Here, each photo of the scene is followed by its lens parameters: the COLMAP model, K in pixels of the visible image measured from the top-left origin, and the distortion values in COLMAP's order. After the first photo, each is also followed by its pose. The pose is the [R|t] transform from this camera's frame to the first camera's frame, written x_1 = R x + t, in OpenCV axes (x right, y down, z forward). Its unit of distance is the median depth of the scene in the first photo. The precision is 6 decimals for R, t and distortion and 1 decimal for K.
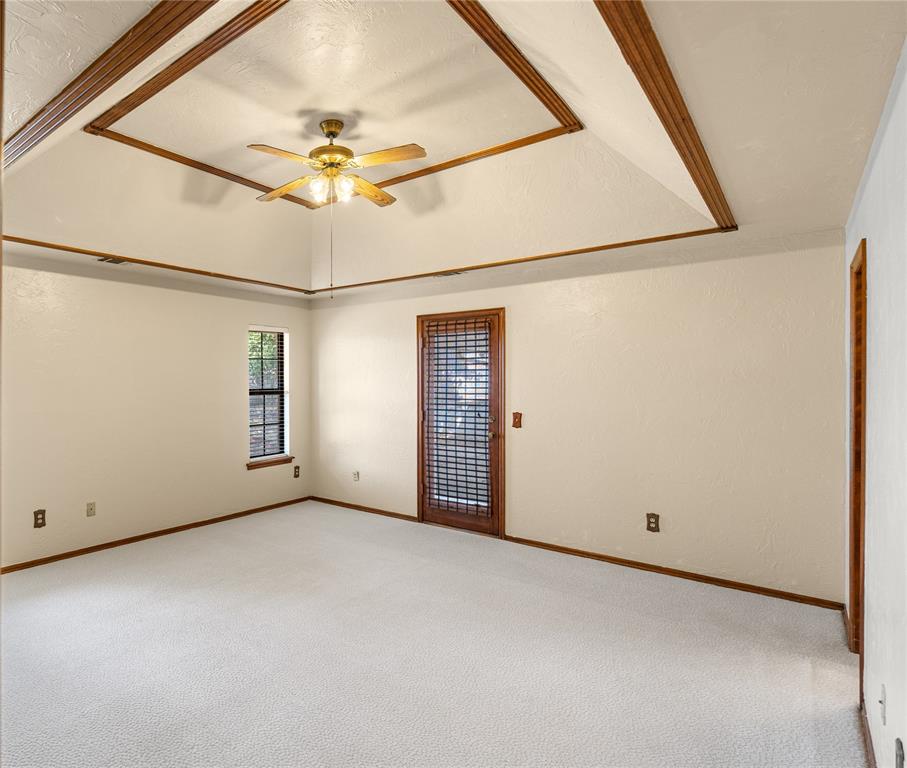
lens RADIAL K [[509.6, 0, 450.7], [0, 509.6, 385.7], [0, 0, 1]] dist [-0.003109, -0.000664]
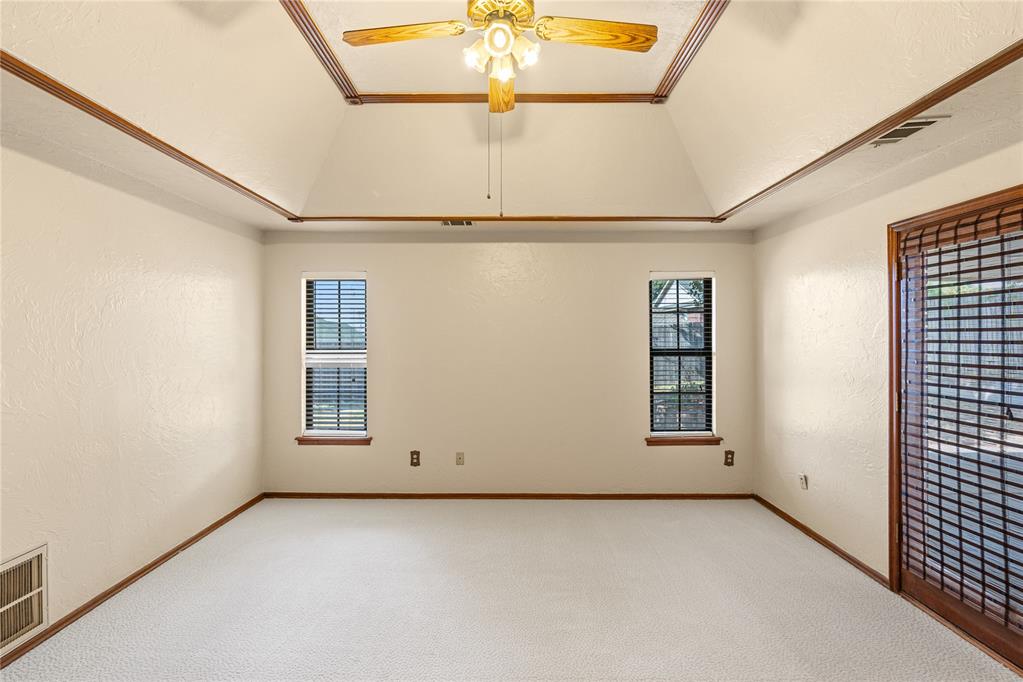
lens RADIAL K [[516.7, 0, 513.6], [0, 516.7, 340.3], [0, 0, 1]] dist [-0.002064, -0.001069]
pose [[0.553489, 0.004596, -0.832844, 0.177652], [-0.009208, 0.999957, -0.000601, -0.004534], [0.832806, 0.008001, 0.553508, 0.328855]]
